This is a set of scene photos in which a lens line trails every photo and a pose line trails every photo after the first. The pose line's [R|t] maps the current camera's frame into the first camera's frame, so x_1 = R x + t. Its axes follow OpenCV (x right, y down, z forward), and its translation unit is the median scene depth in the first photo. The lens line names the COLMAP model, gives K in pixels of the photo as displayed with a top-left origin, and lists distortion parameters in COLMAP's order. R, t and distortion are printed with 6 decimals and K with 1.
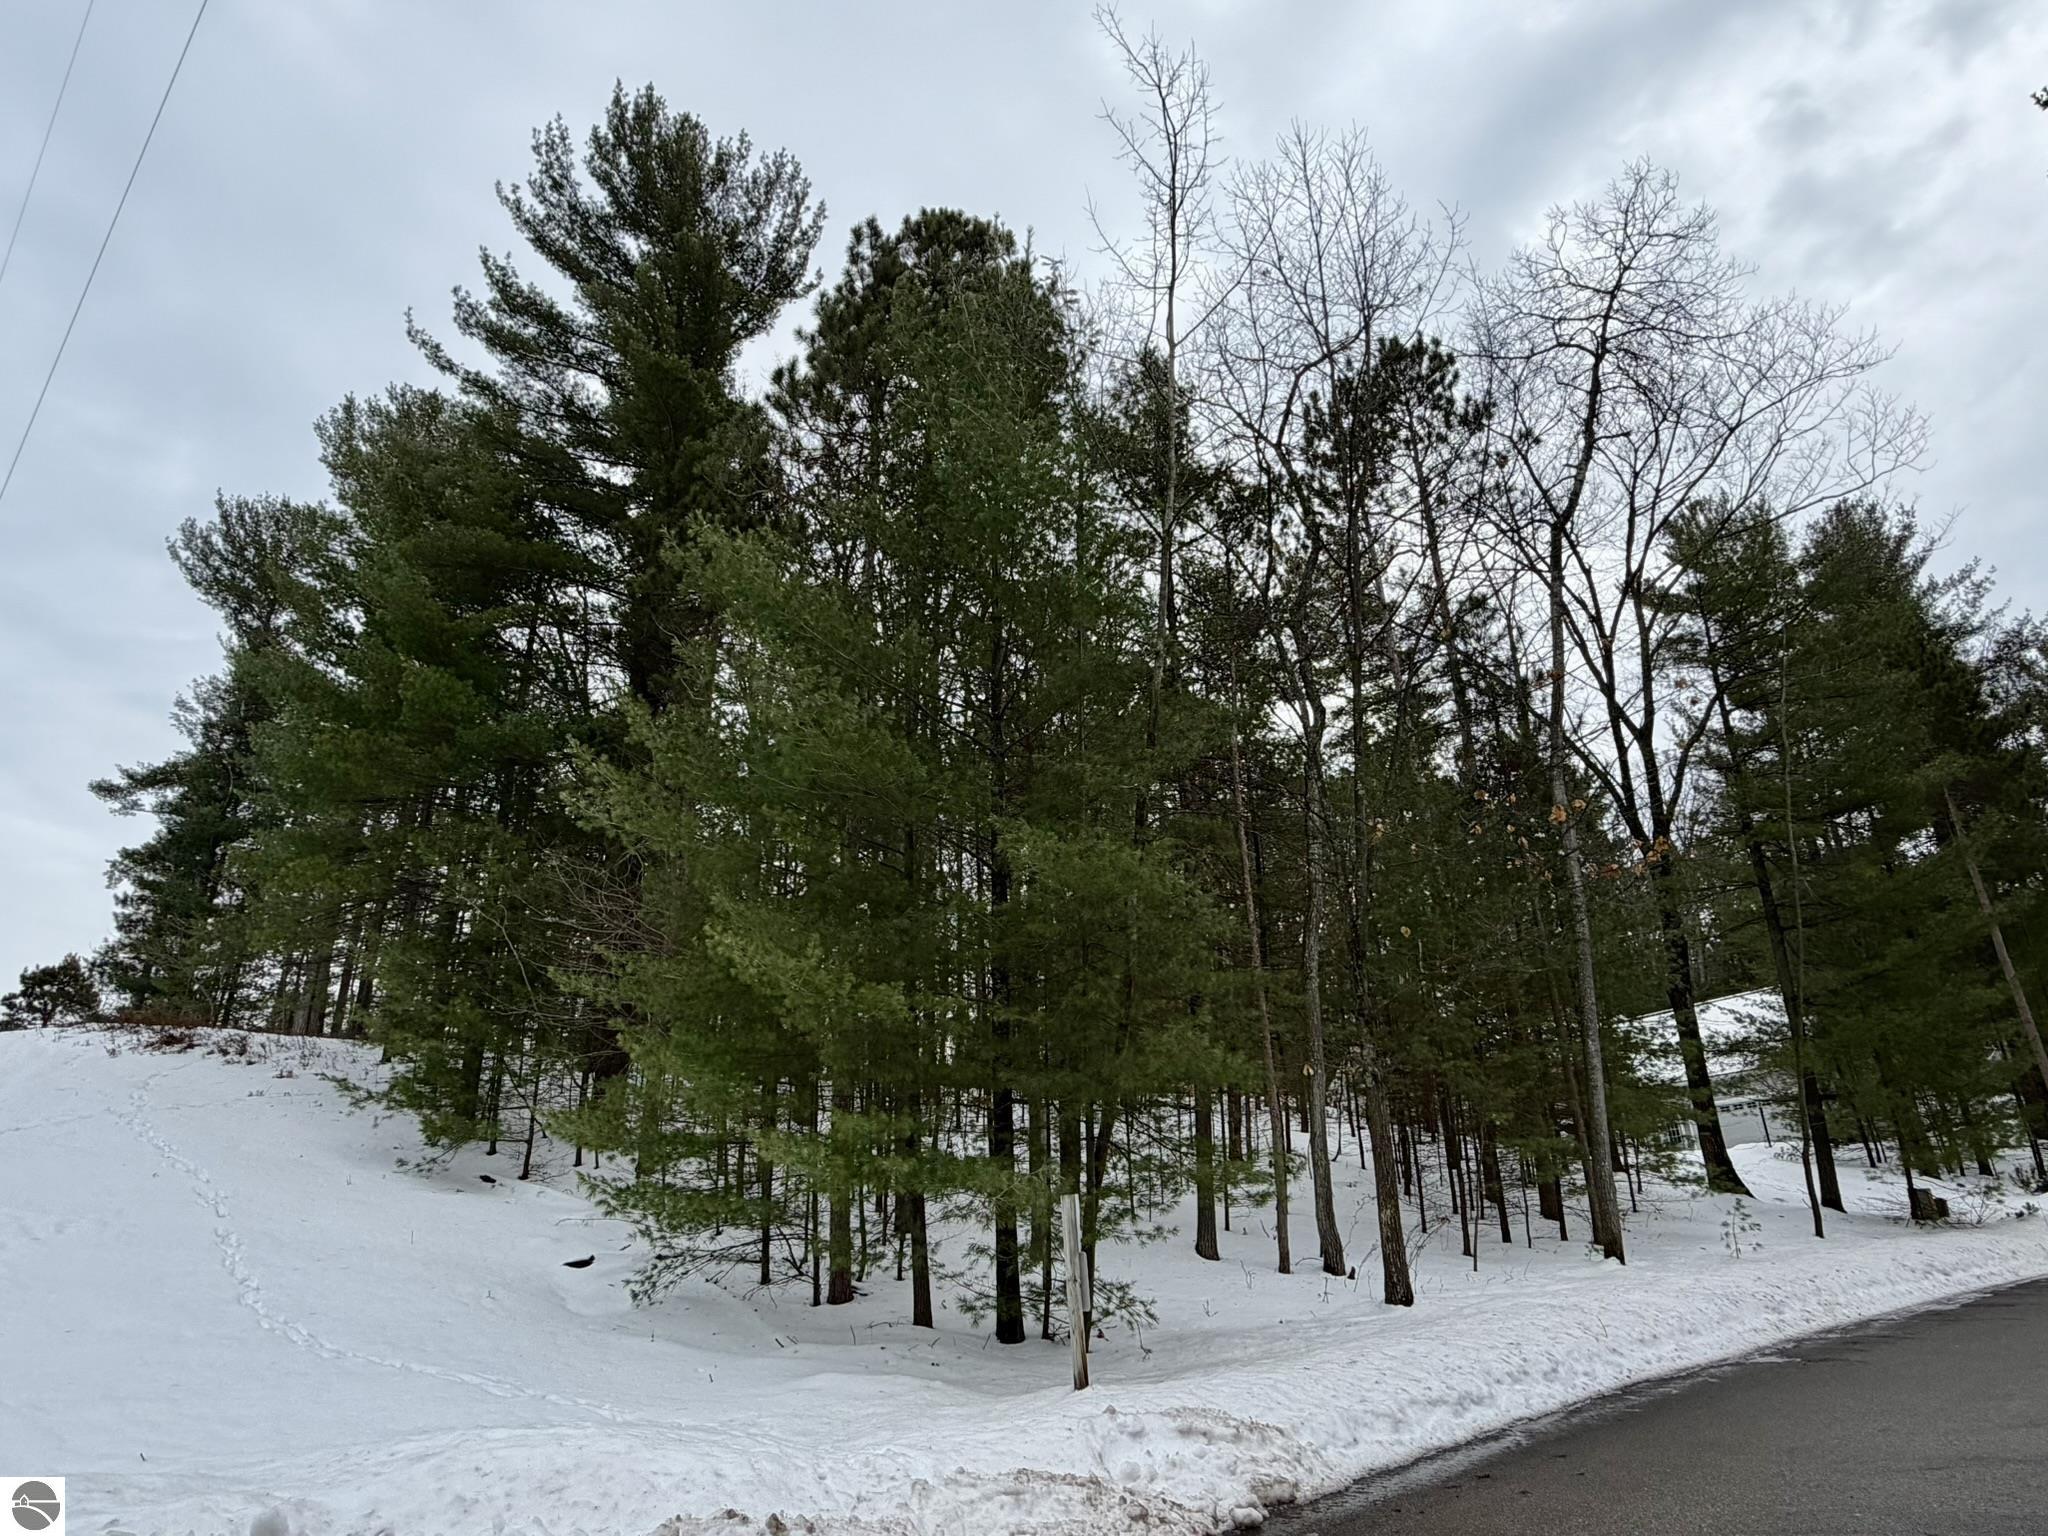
lens RADIAL K [[1178.4, 0, 1024.2], [0, 1178.4, 773.2], [0, 0, 1]] dist [0.001196, 0.001330]
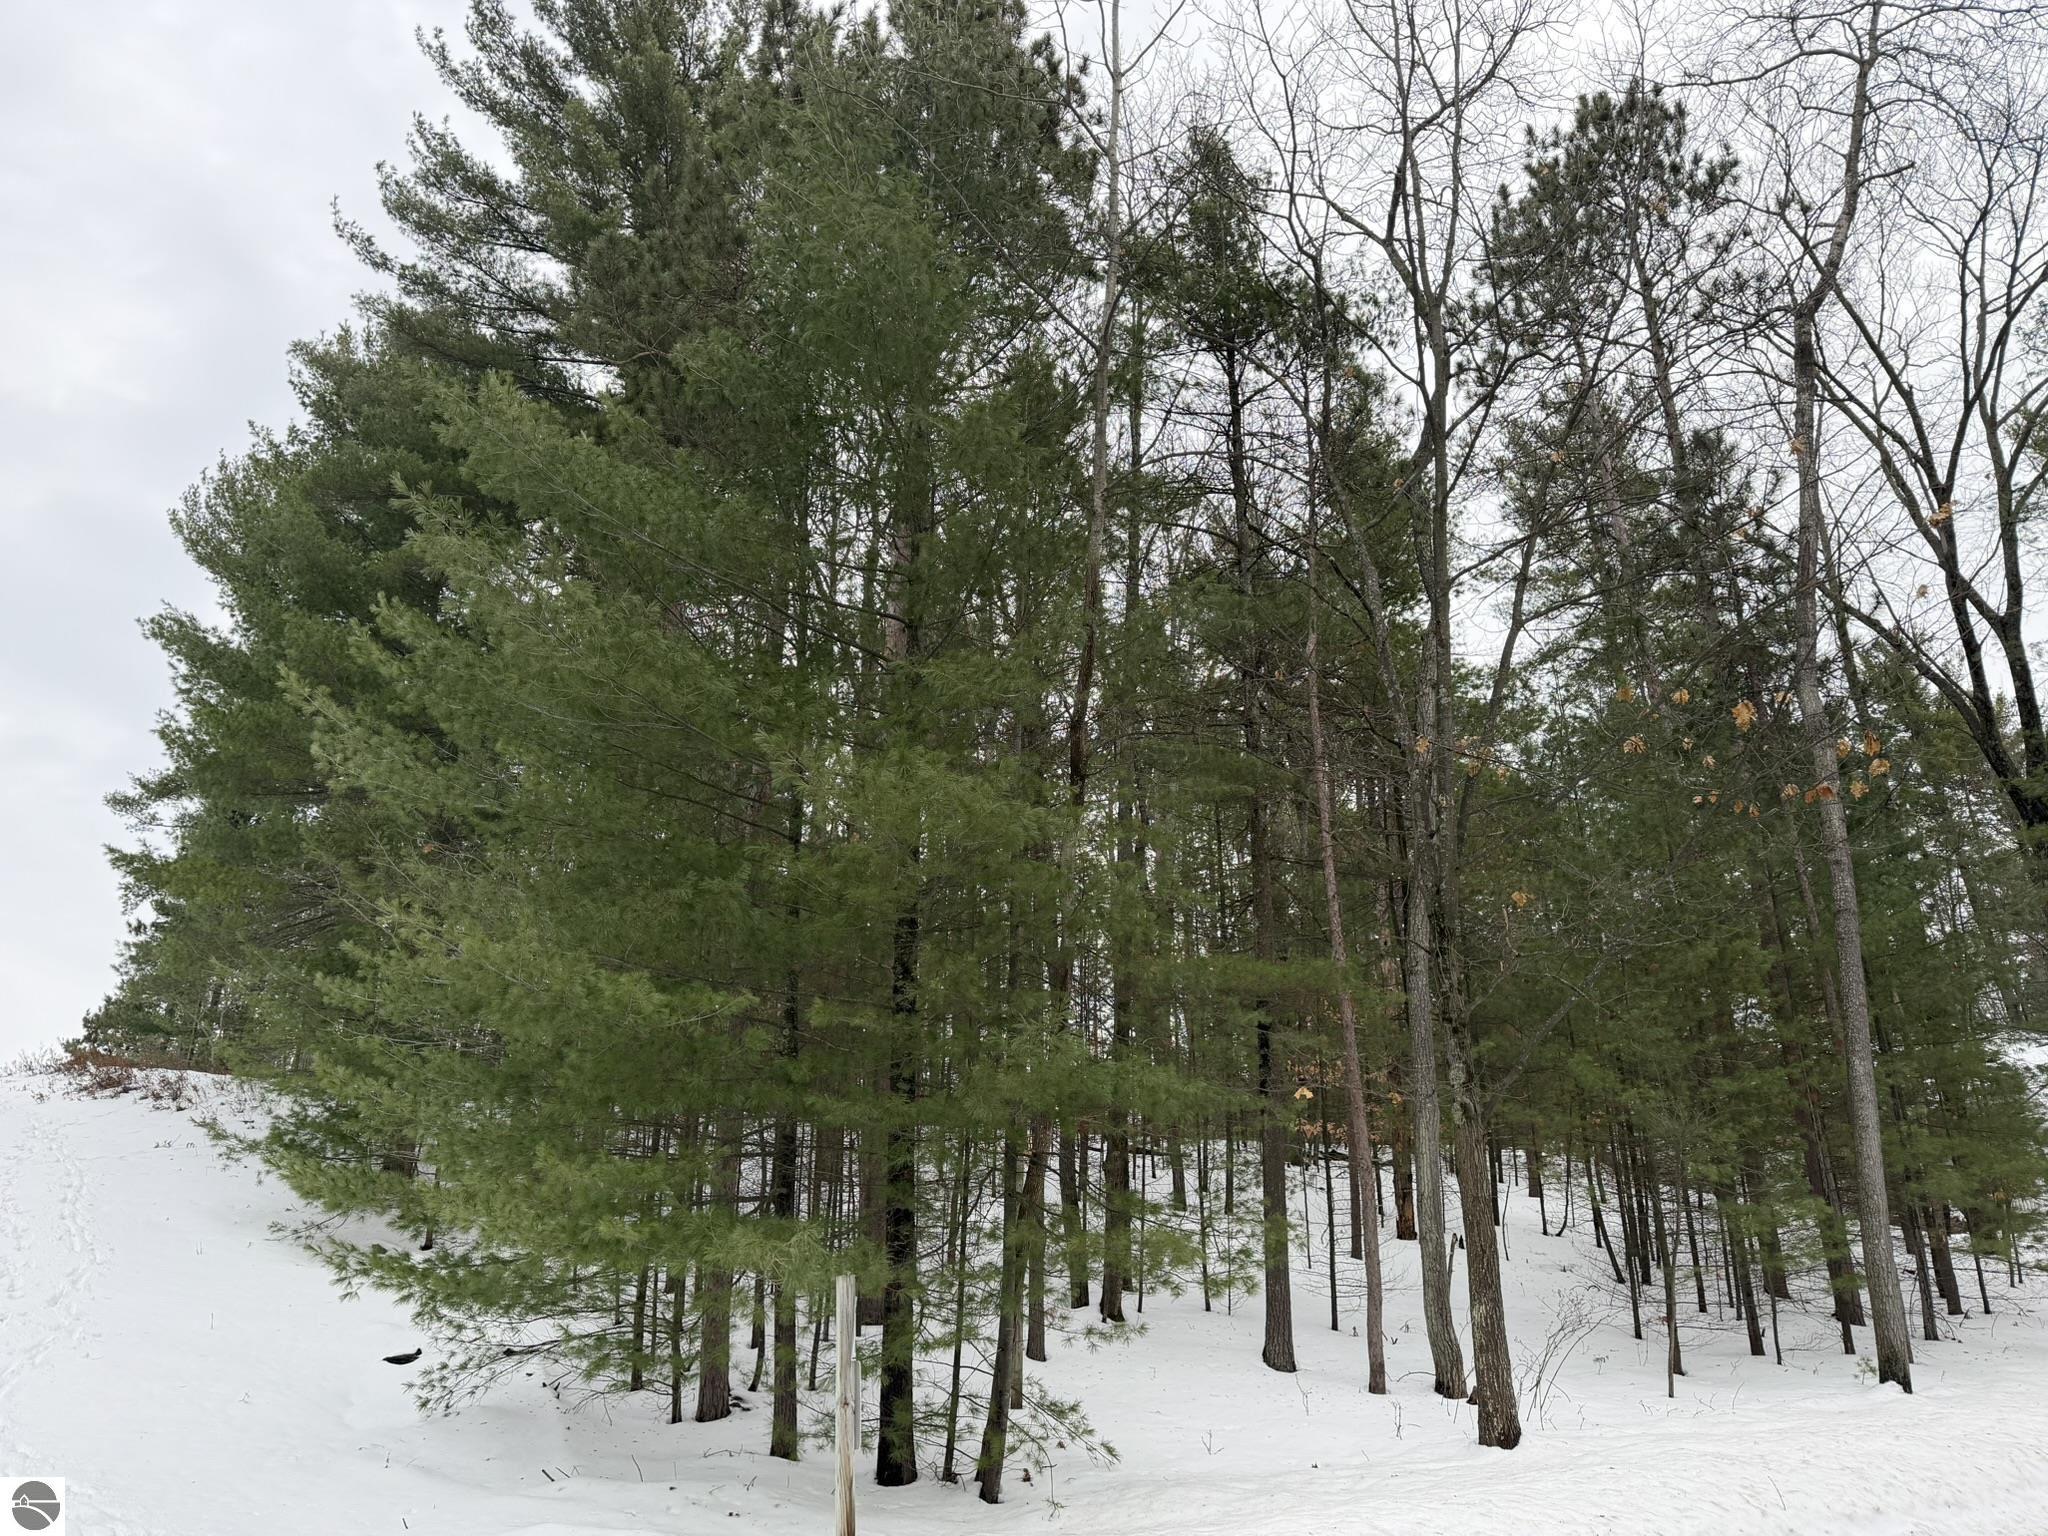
lens RADIAL K [[1457.0, 0, 1025.1], [0, 1457.0, 757.2], [0, 0, 1]] dist [0.011239, -0.007548]
pose [[0.985415, -0.046194, -0.163780, 0.109330], [0.046460, 0.998918, -0.002204, 0.024214], [0.163705, -0.005437, 0.986494, 0.069458]]
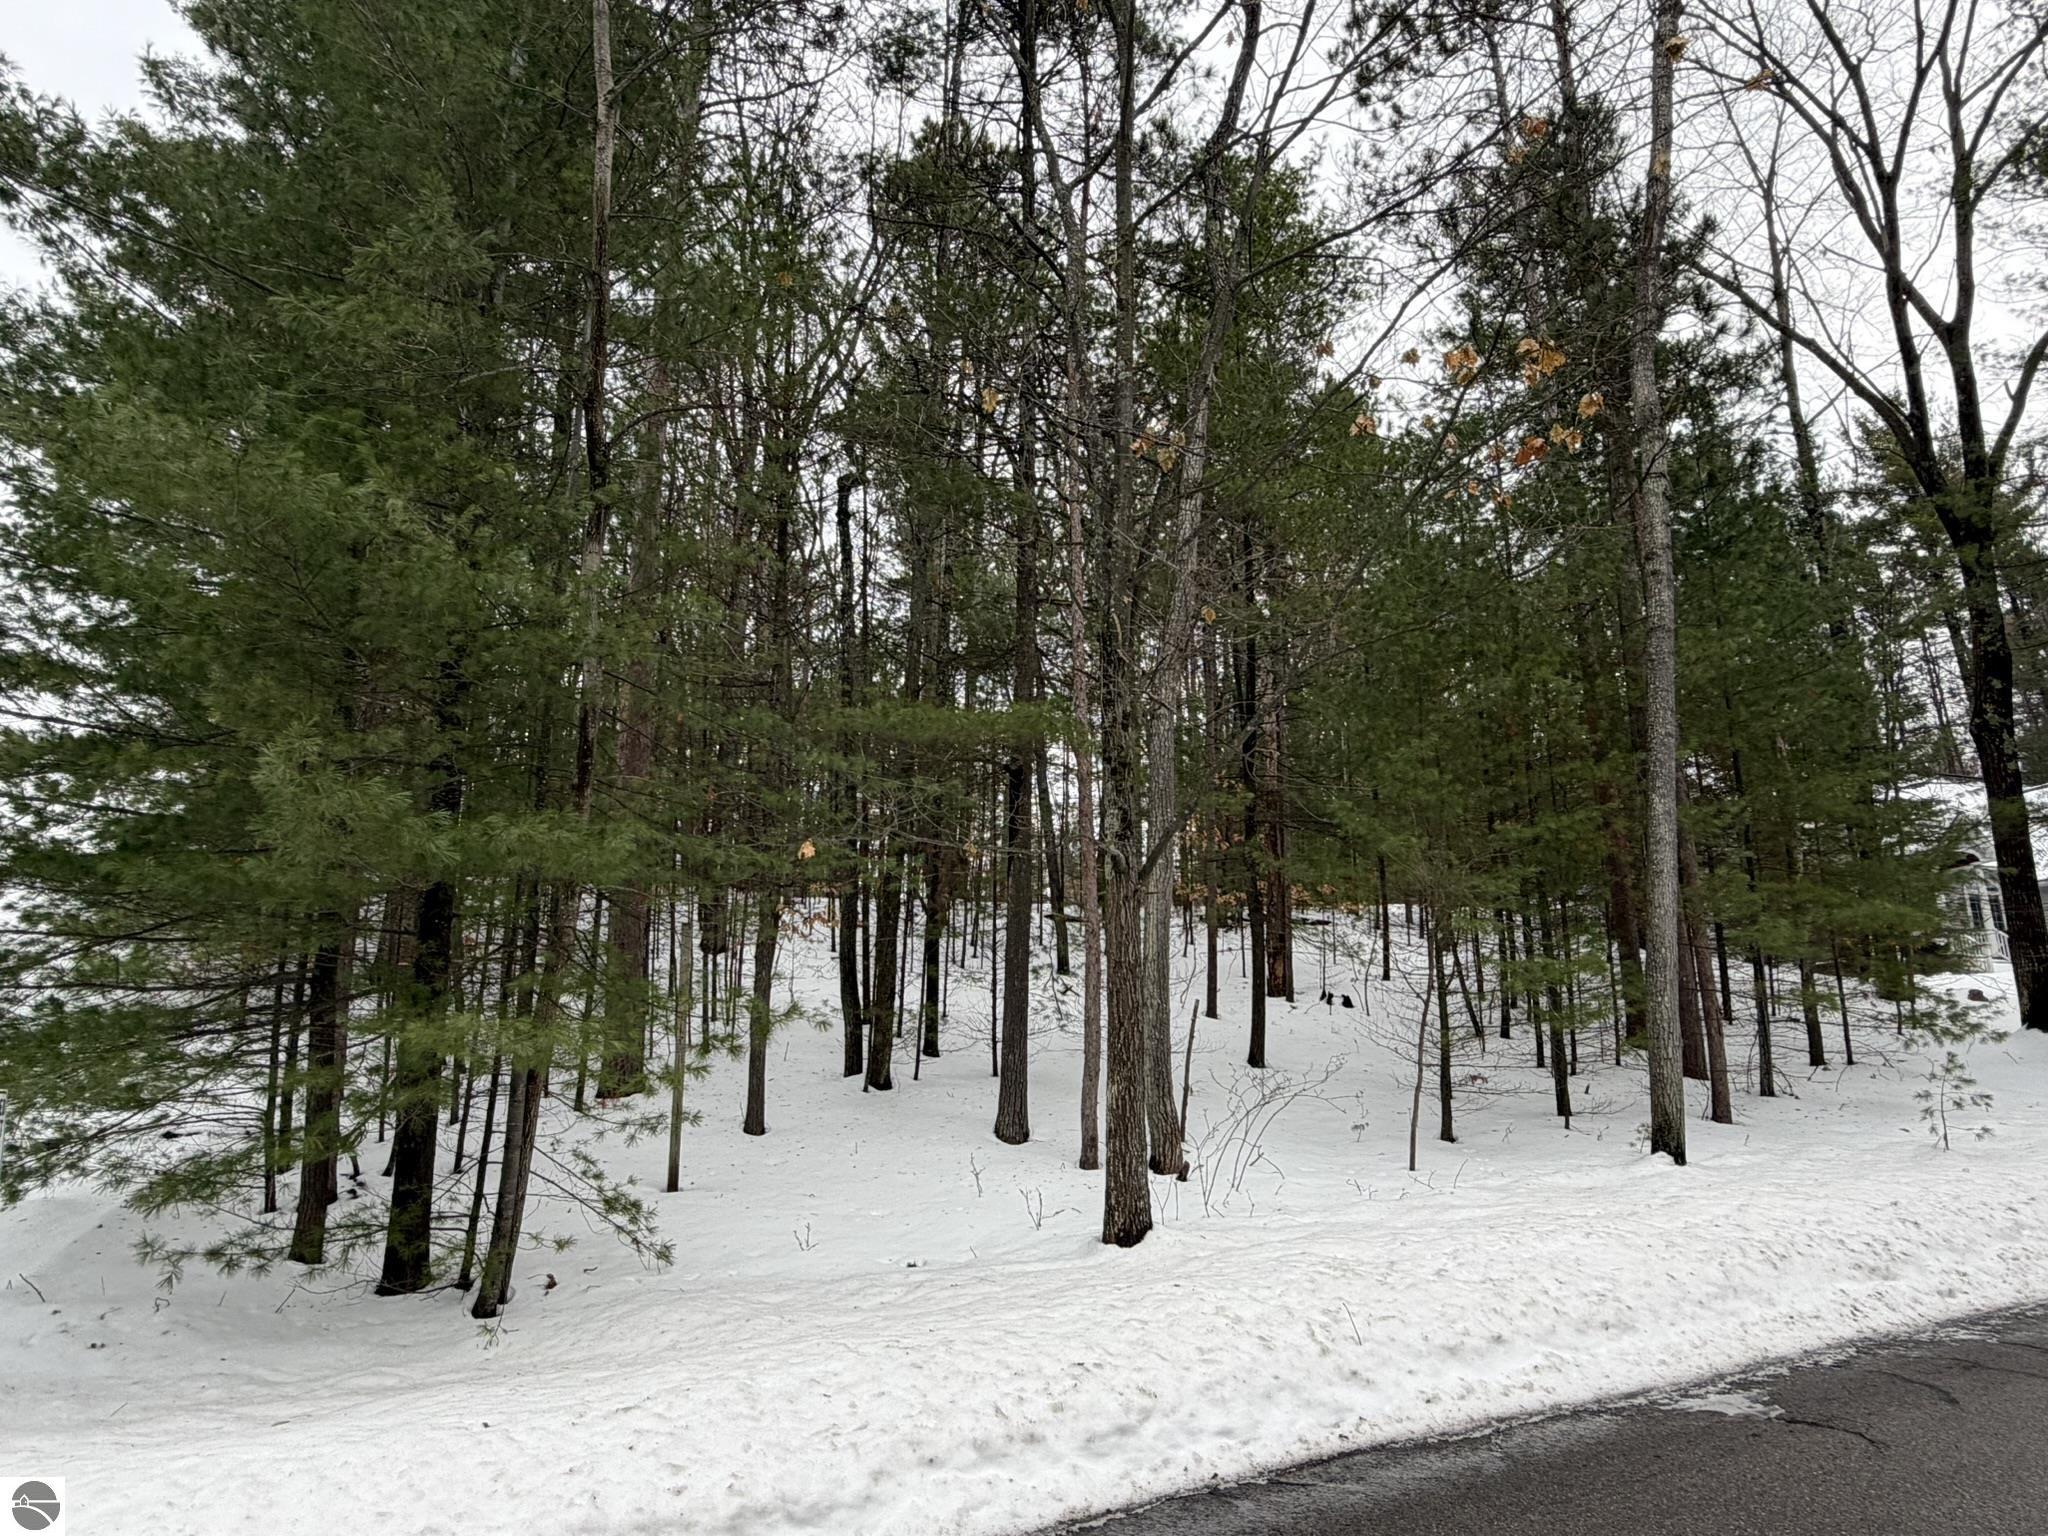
lens RADIAL K [[1302.4, 0, 1022.1], [0, 1302.4, 771.4], [0, 0, 1]] dist [0.001923, -0.004689]
pose [[0.970834, -0.046491, -0.235203, 0.227034], [0.082316, 0.986021, 0.144868, 0.066106], [0.225180, -0.160004, 0.961089, 0.215321]]
